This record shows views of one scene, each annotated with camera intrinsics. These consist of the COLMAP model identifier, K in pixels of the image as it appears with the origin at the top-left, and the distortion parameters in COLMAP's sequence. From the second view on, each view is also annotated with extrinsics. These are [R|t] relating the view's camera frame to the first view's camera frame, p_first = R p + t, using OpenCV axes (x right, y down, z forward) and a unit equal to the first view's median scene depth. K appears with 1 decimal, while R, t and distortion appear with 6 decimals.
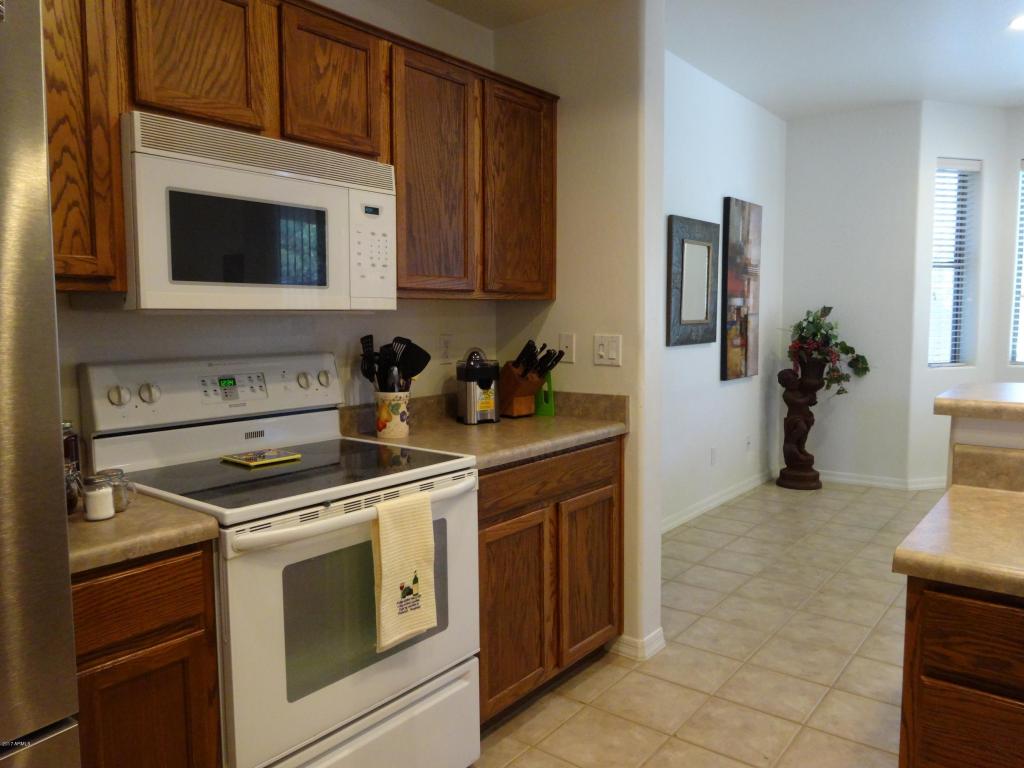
lens RADIAL K [[756.9, 0, 506.5], [0, 756.9, 386.0], [0, 0, 1]] dist [-0.012207, 0.004152]
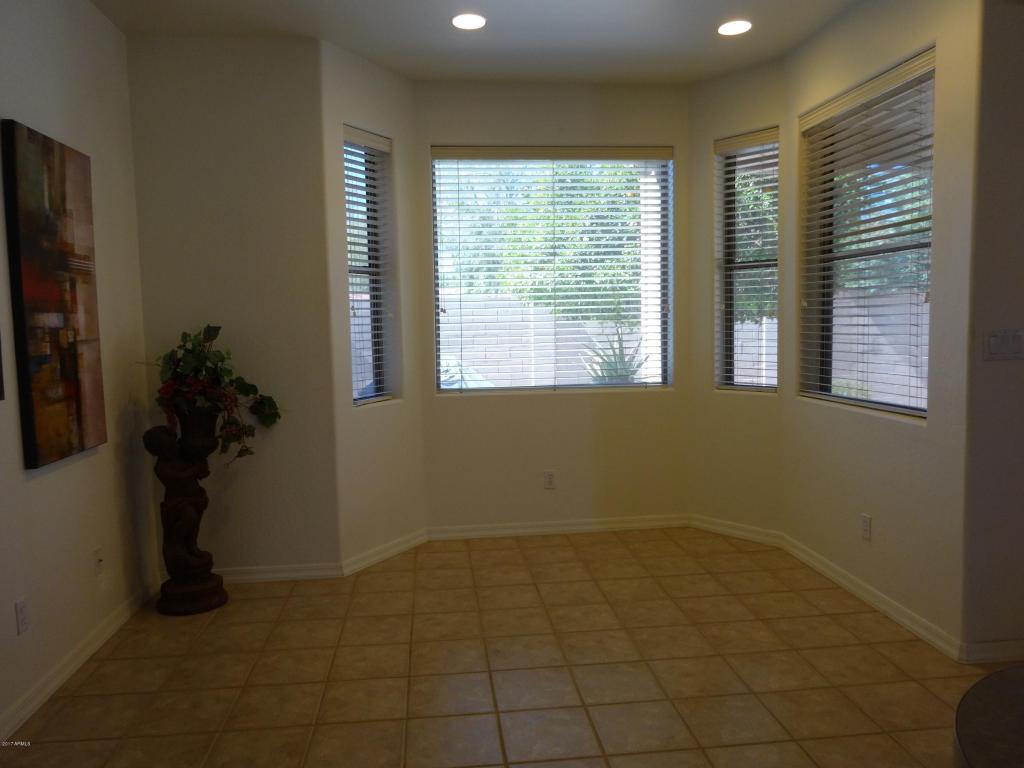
lens RADIAL K [[756.9, 0, 506.5], [0, 756.9, 386.0], [0, 0, 1]] dist [-0.012207, 0.004152]
pose [[0.716164, -0.065283, 0.694872, 0.149501], [0.079741, 0.996750, 0.011460, -0.040946], [-0.693362, 0.047203, 0.719042, 0.357071]]
